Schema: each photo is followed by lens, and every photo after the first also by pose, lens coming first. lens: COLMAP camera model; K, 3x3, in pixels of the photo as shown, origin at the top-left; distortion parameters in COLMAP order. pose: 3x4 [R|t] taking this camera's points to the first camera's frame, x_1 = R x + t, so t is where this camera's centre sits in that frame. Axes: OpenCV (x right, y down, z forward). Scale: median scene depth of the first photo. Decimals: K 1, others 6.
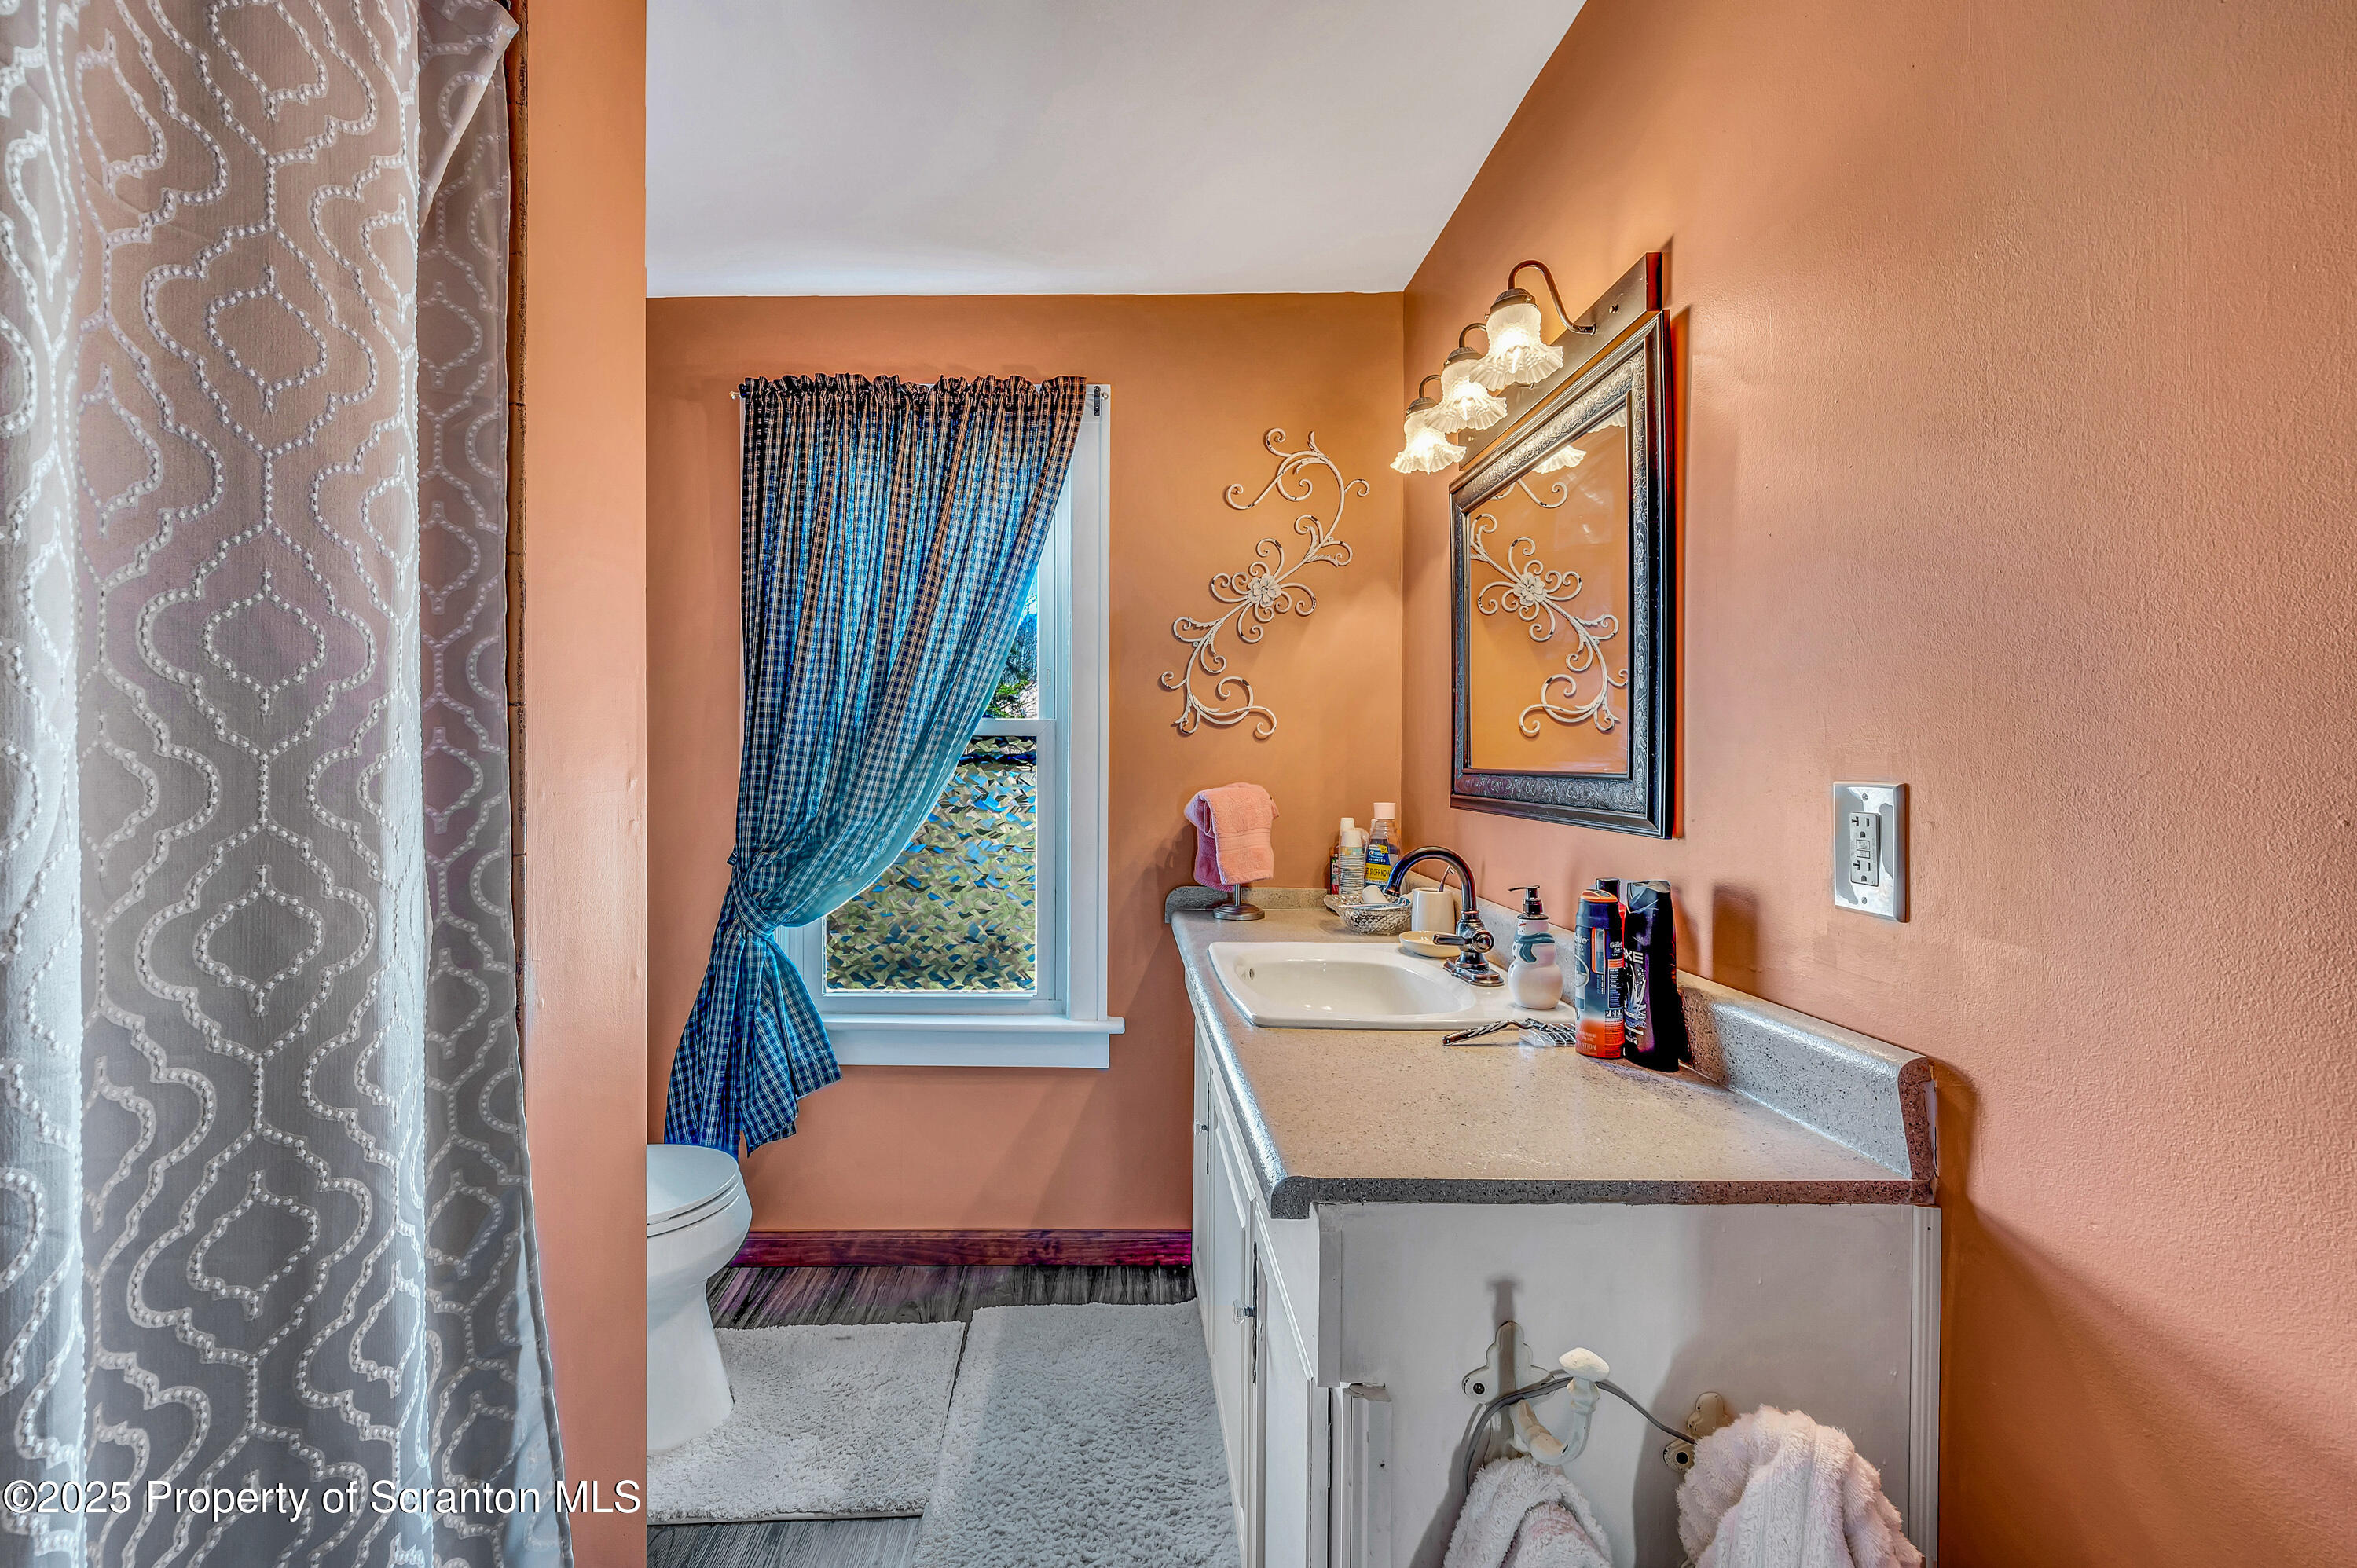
lens RADIAL K [[919.8, 0, 1075.4], [0, 919.8, 757.4], [0, 0, 1]] dist [0.001656, 0.000047]
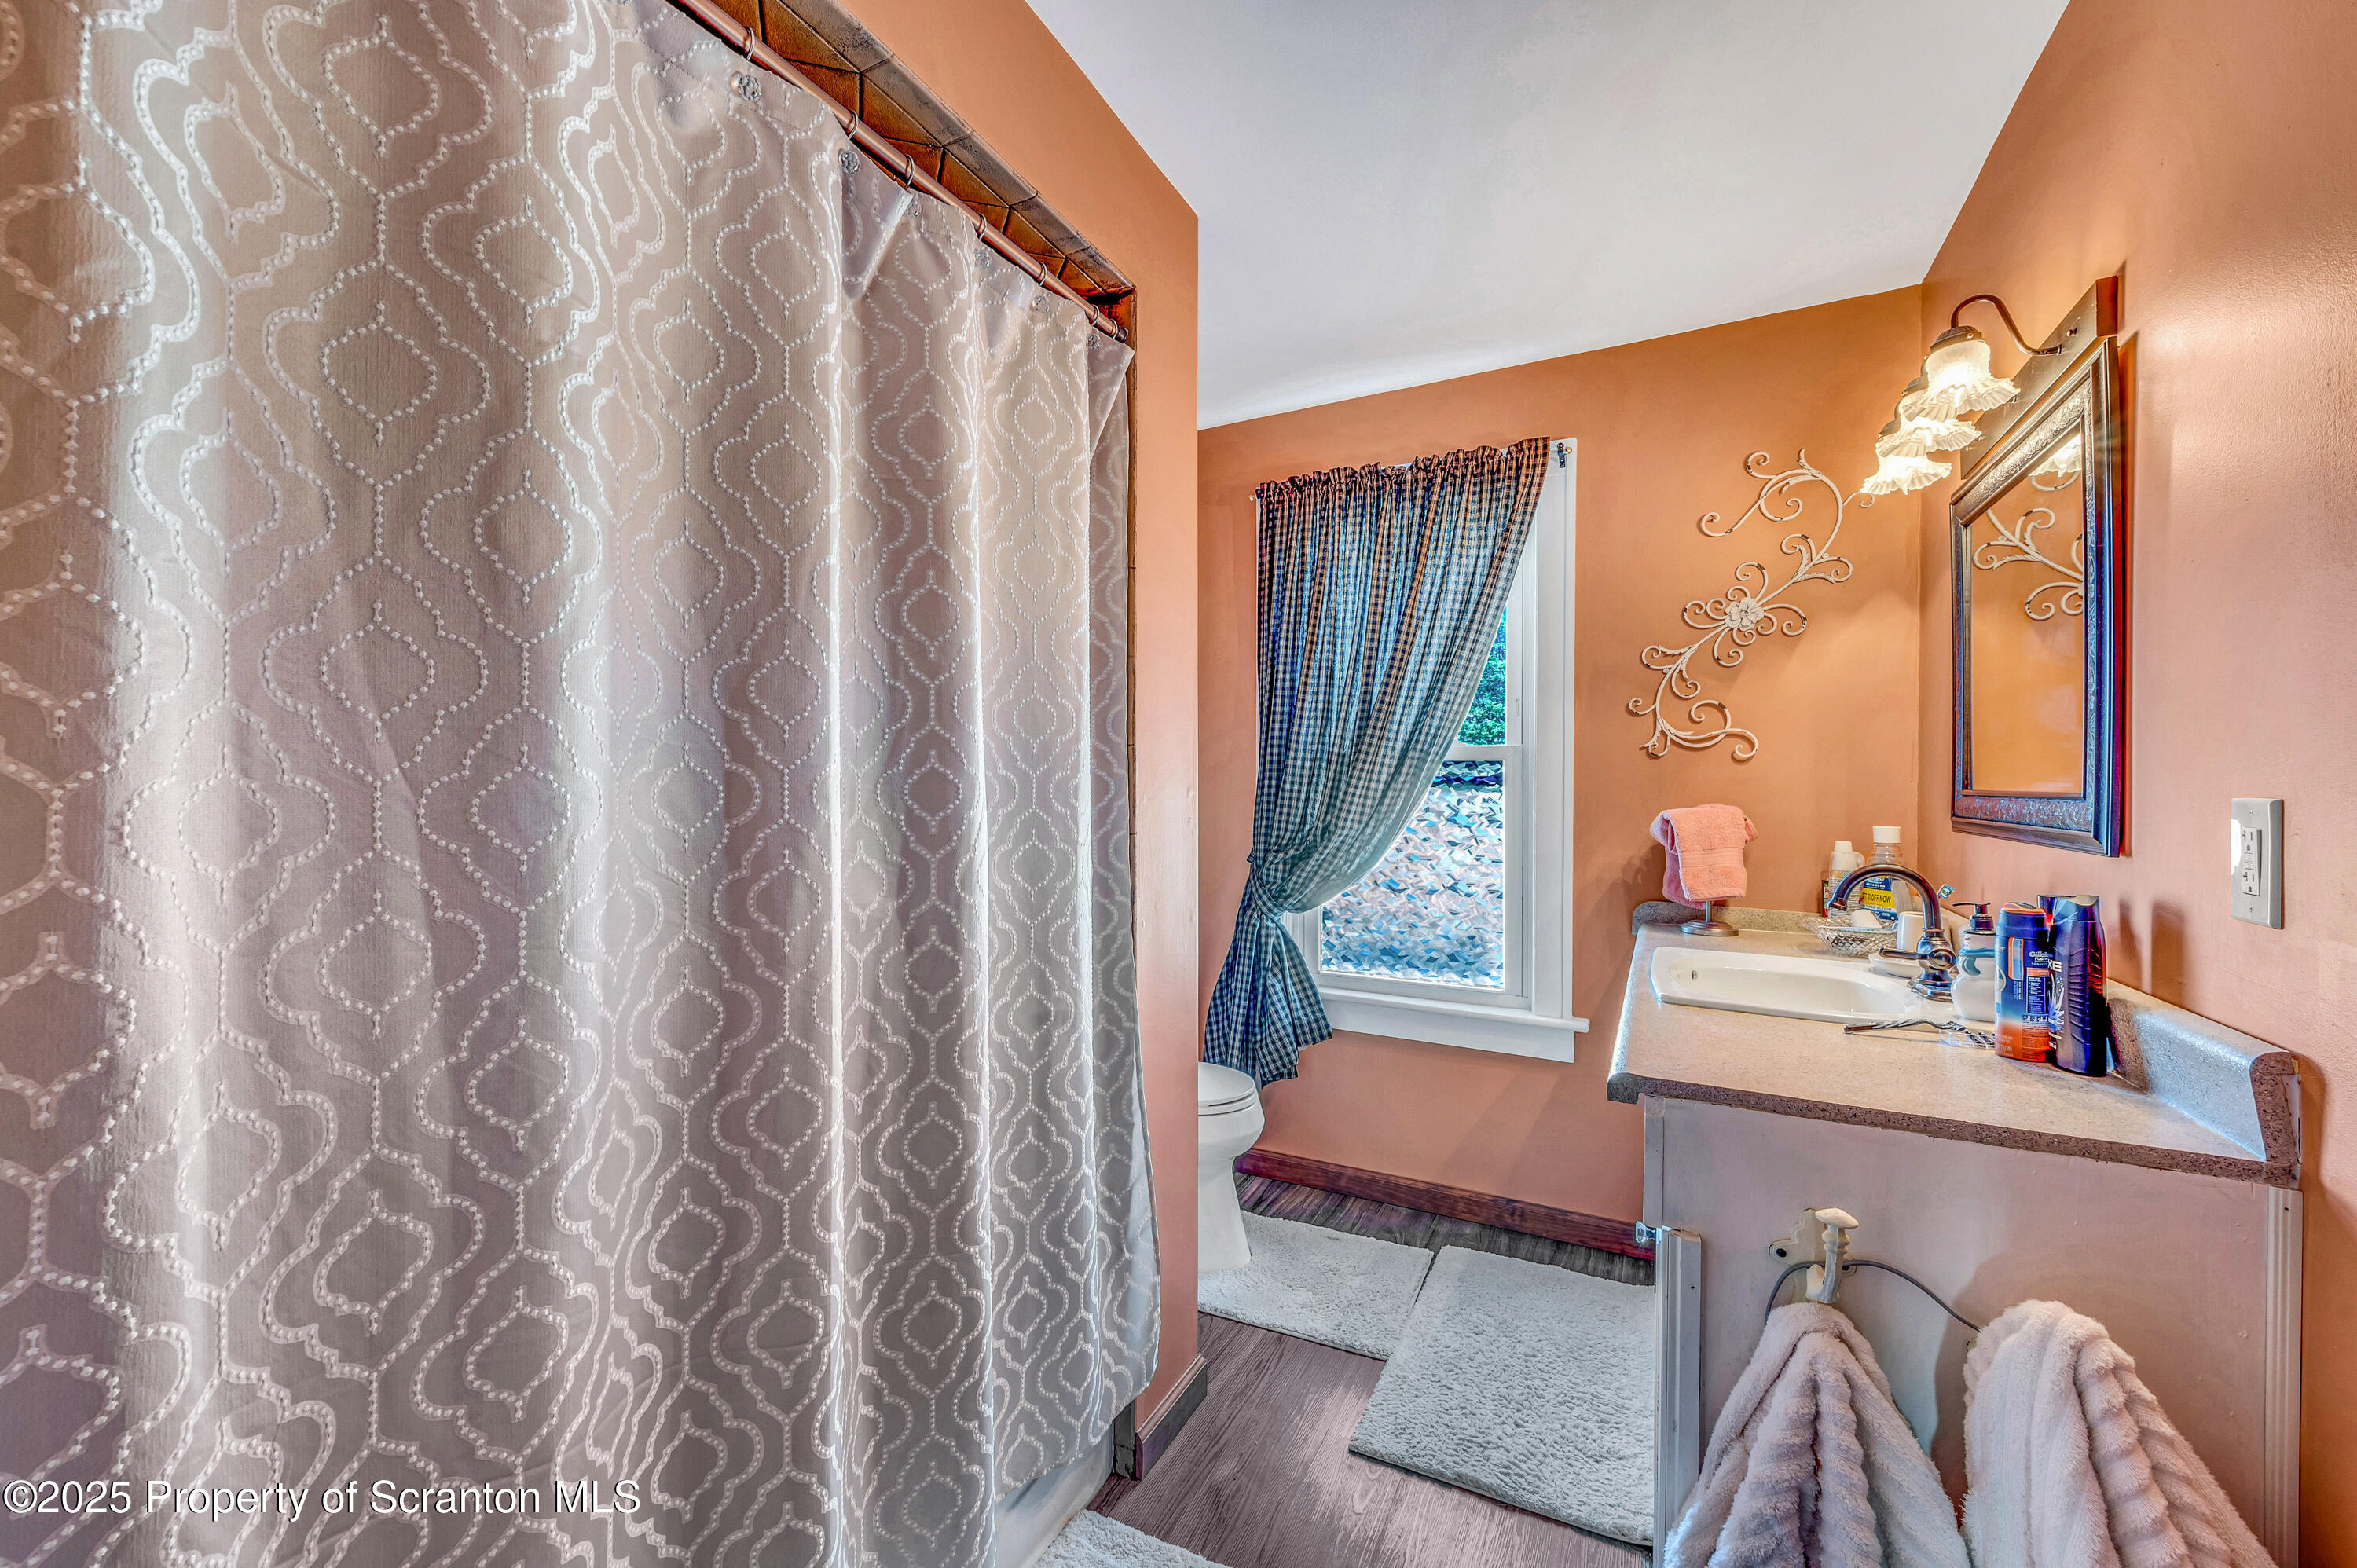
lens RADIAL K [[946.5, 0, 1205.2], [0, 946.5, 778.9], [0, 0, 1]] dist [-0.001024, 0.000478]
pose [[0.919338, -0.000890, -0.393468, 0.088969], [-0.000483, 0.999994, -0.003390, 0.004507], [0.393468, 0.003306, 0.919332, -0.240064]]
